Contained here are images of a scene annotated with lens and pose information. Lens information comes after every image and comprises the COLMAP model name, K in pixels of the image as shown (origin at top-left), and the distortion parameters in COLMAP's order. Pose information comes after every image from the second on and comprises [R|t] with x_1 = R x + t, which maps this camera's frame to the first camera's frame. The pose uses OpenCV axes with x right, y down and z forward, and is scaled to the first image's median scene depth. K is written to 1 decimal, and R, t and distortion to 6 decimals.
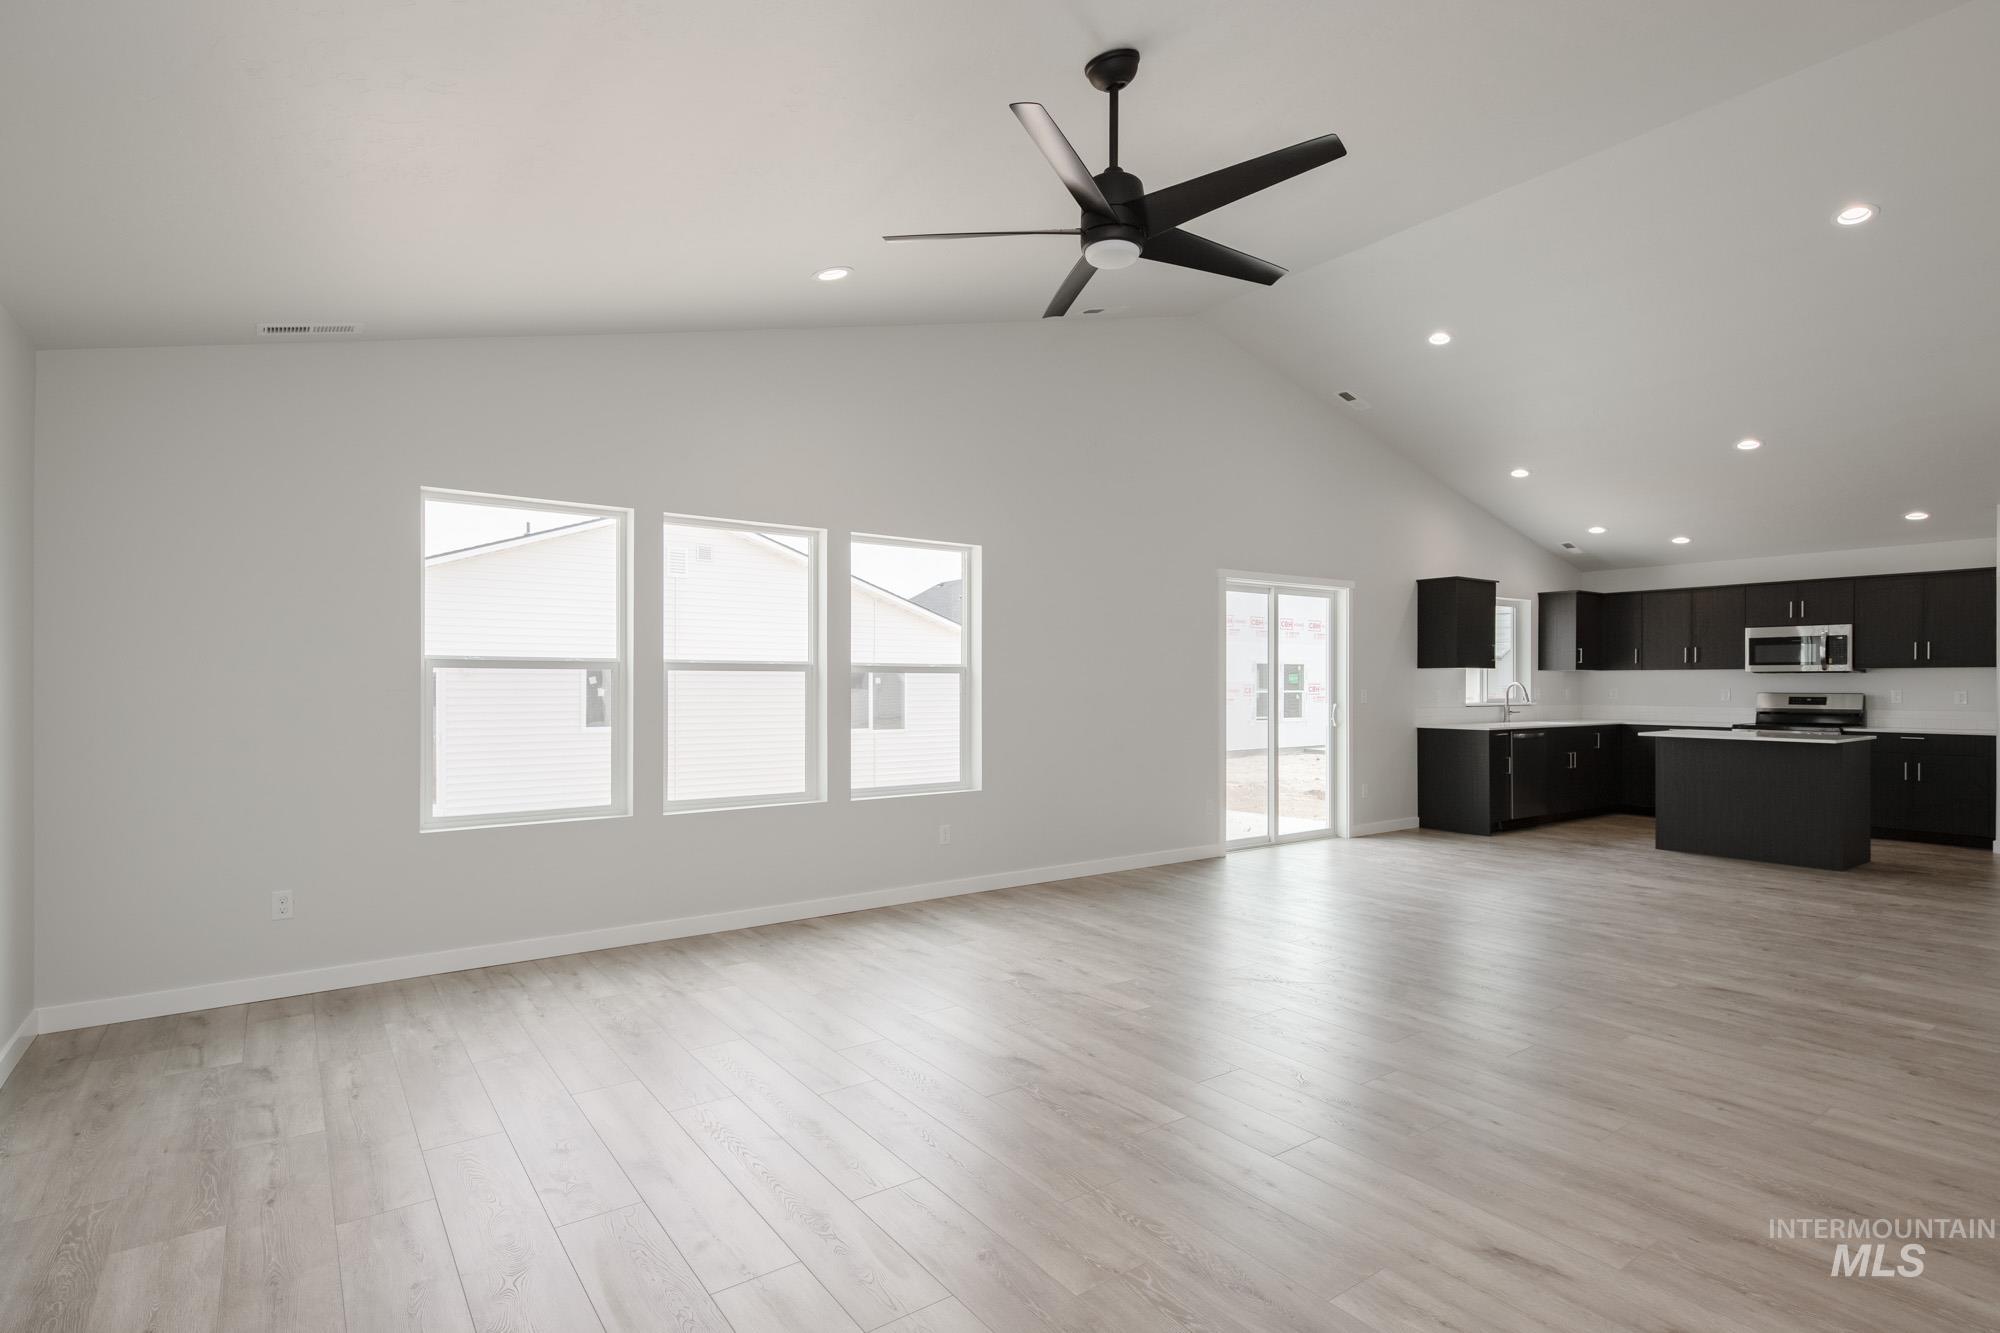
lens RADIAL K [[1020.3, 0, 956.8], [0, 1020.3, 689.5], [0, 0, 1]] dist [0.012414, -0.002479]
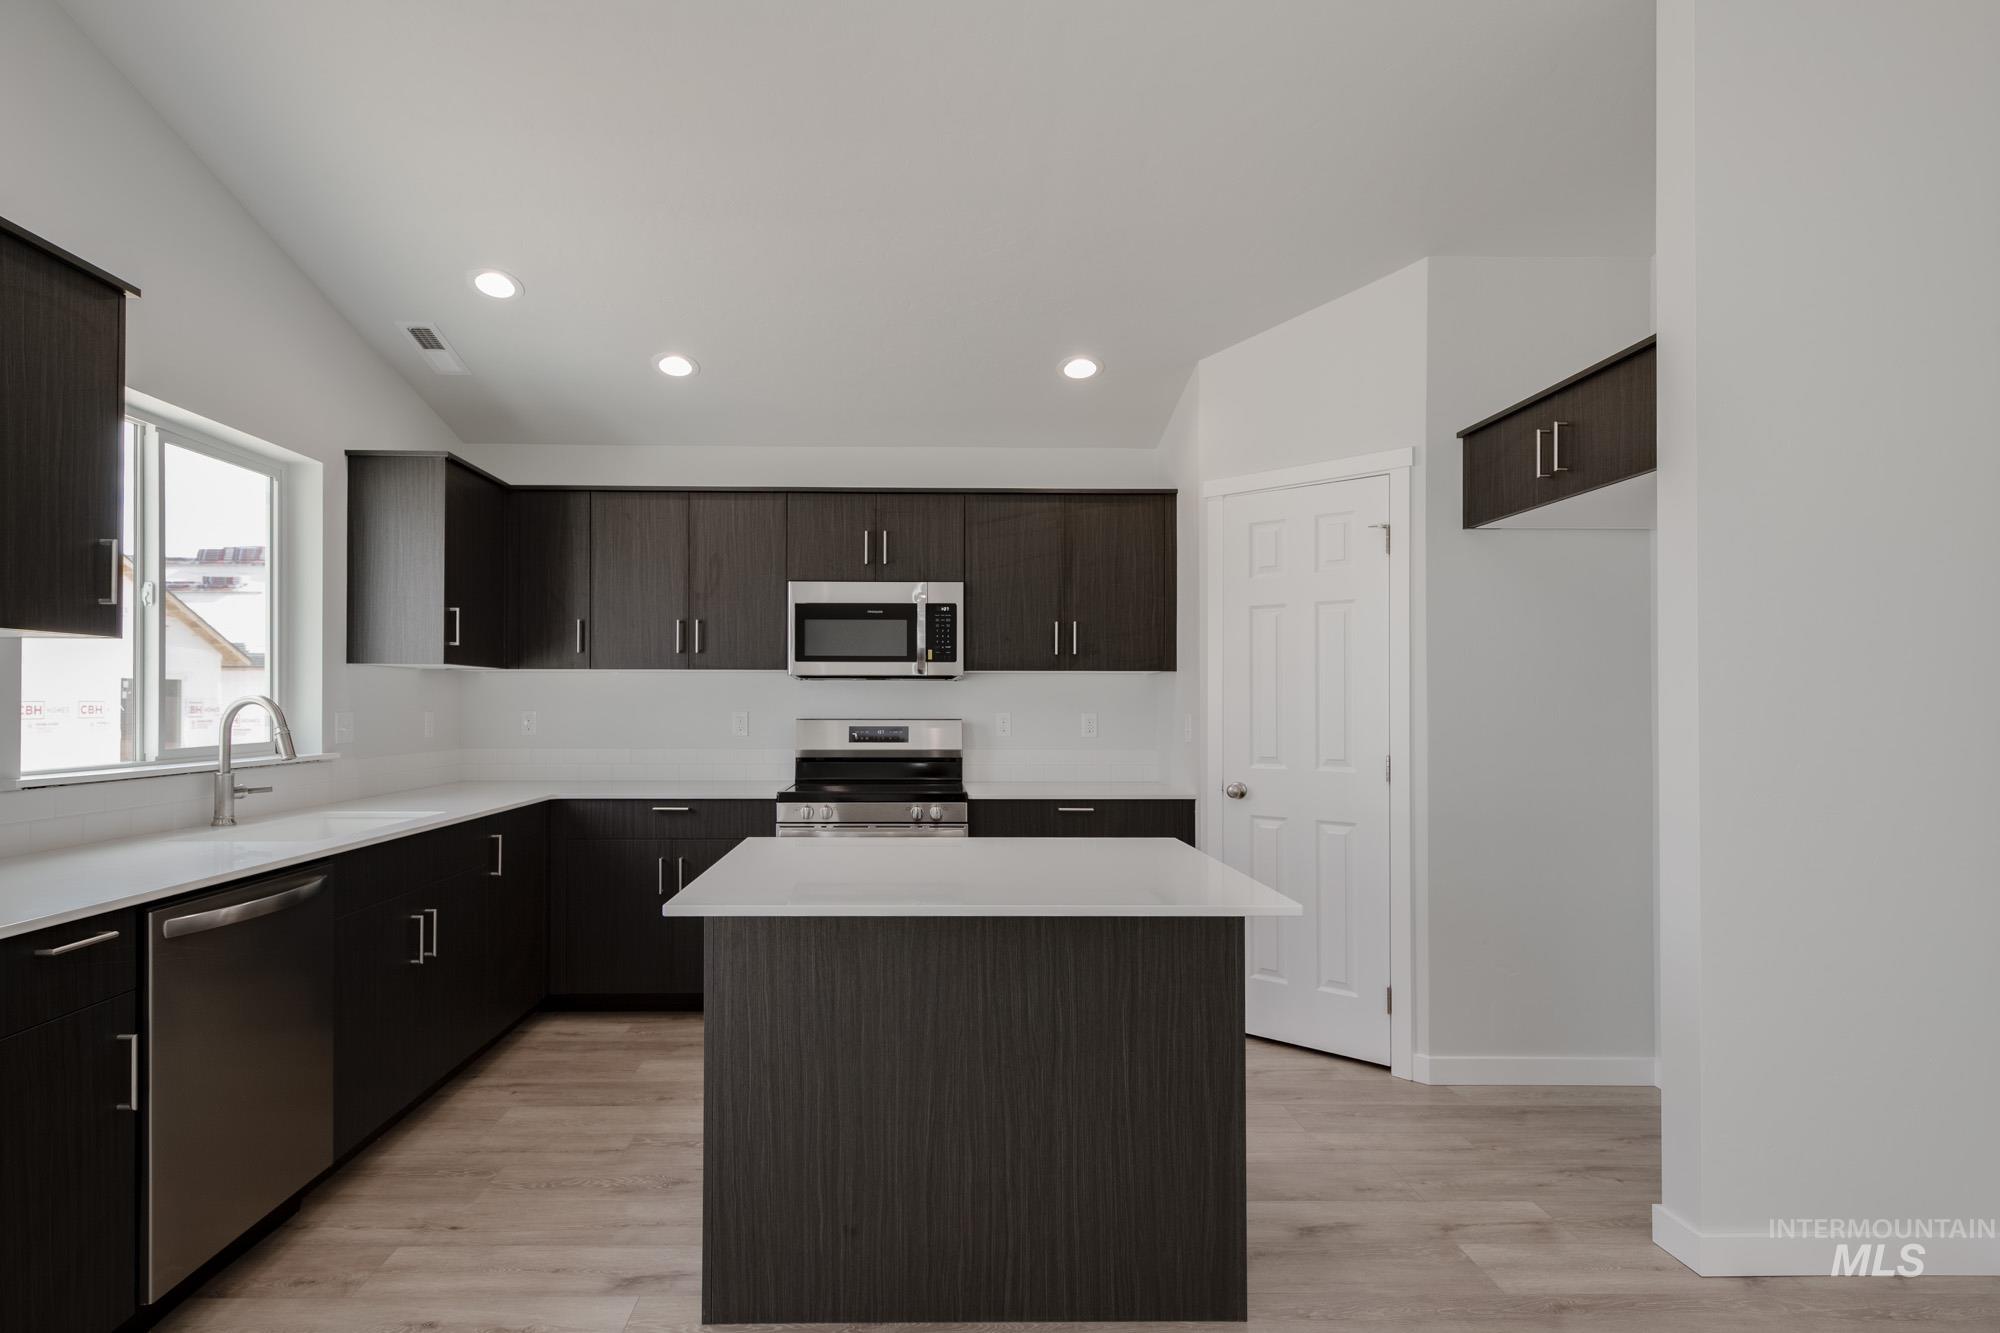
lens RADIAL K [[1020.3, 0, 937.2], [0, 1020.3, 698.2], [0, 0, 1]] dist [0.012414, -0.002479]
pose [[0.563932, 0.005254, 0.825804, 0.454554], [0.004827, 0.999942, -0.009658, -0.002133], [-0.825807, 0.009432, 0.563874, 0.733587]]
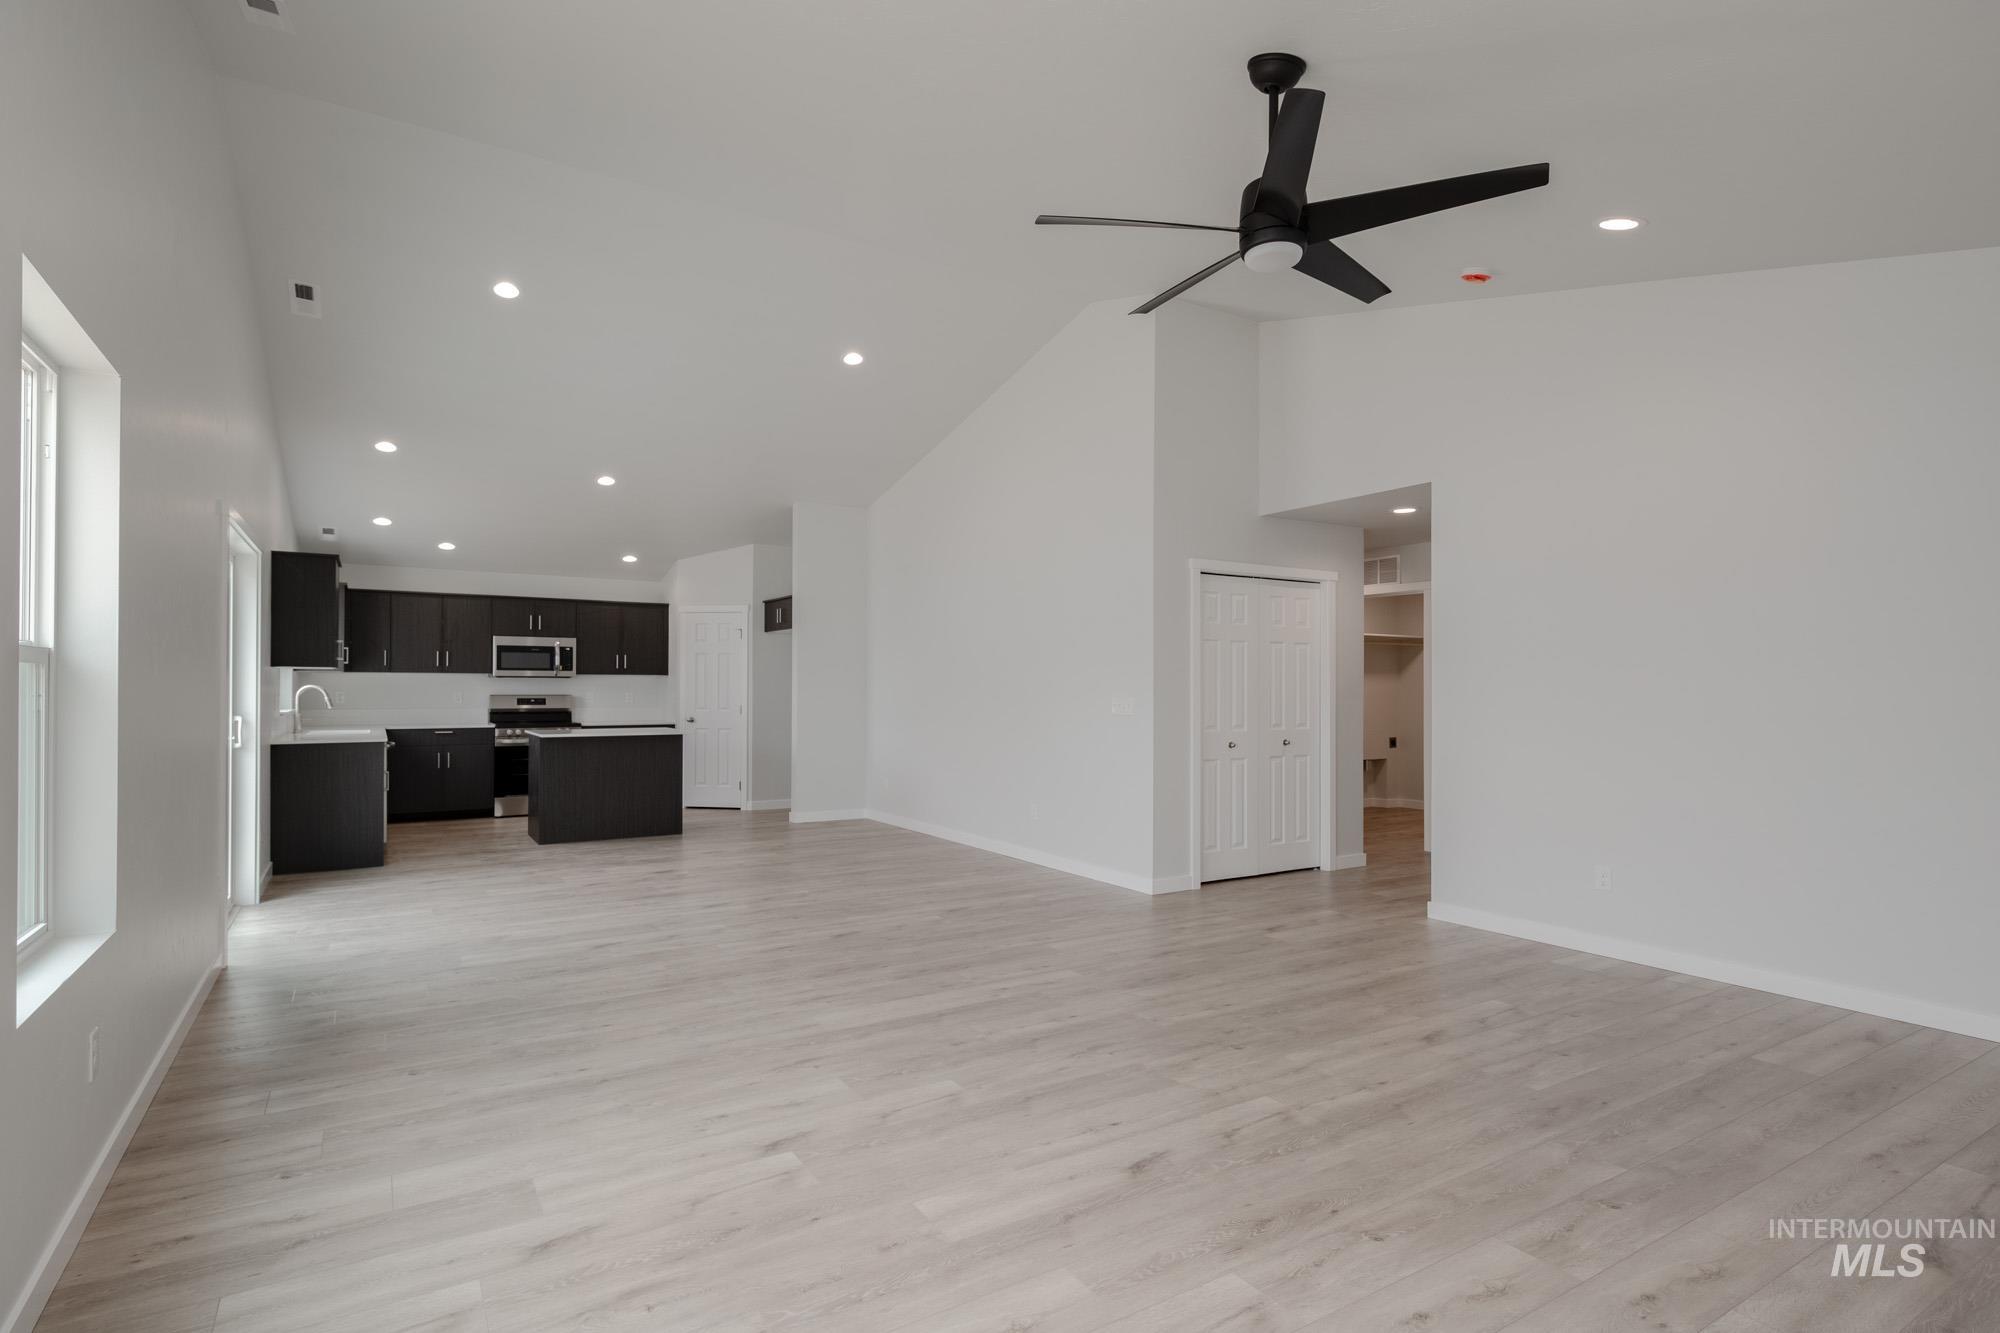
lens RADIAL K [[989.1, 0, 1040.4], [0, 989.1, 681.4], [0, 0, 1]] dist [0.015705, -0.006017]
pose [[0.017660, 0.006049, 0.999826, -0.290452], [0.004112, 0.999973, -0.006122, -0.002934], [-0.999836, 0.004219, 0.017635, 0.434088]]
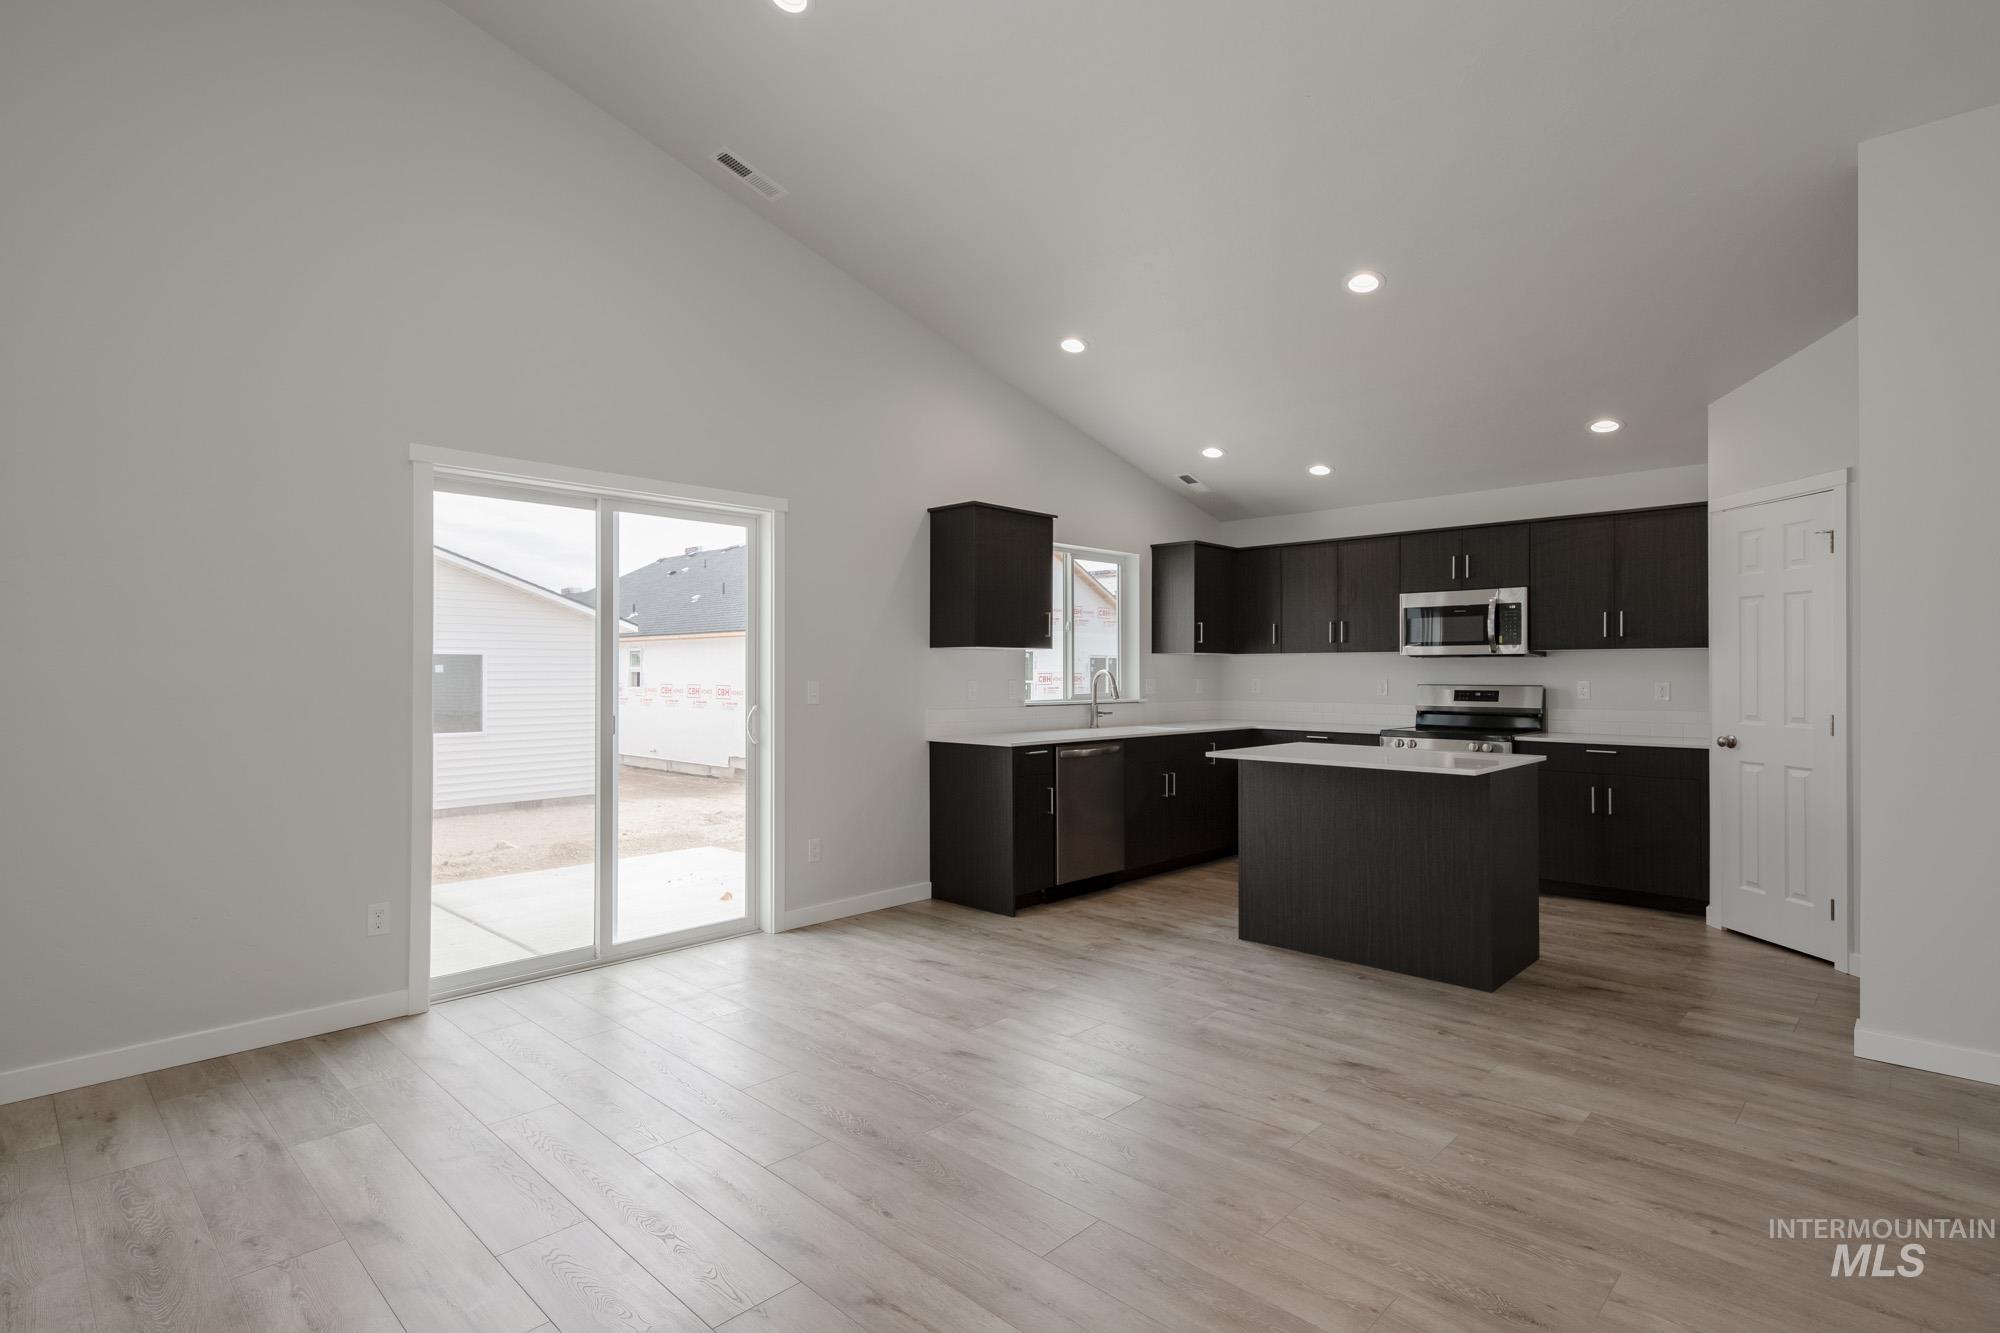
lens RADIAL K [[989.1, 0, 981.6], [0, 989.1, 670.5], [0, 0, 1]] dist [0.015705, -0.006017]
pose [[0.983903, 0.000982, 0.178702, 0.386337], [0.000938, 0.999943, -0.010659, 0.000383], [-0.178703, 0.010655, 0.983845, 0.403563]]
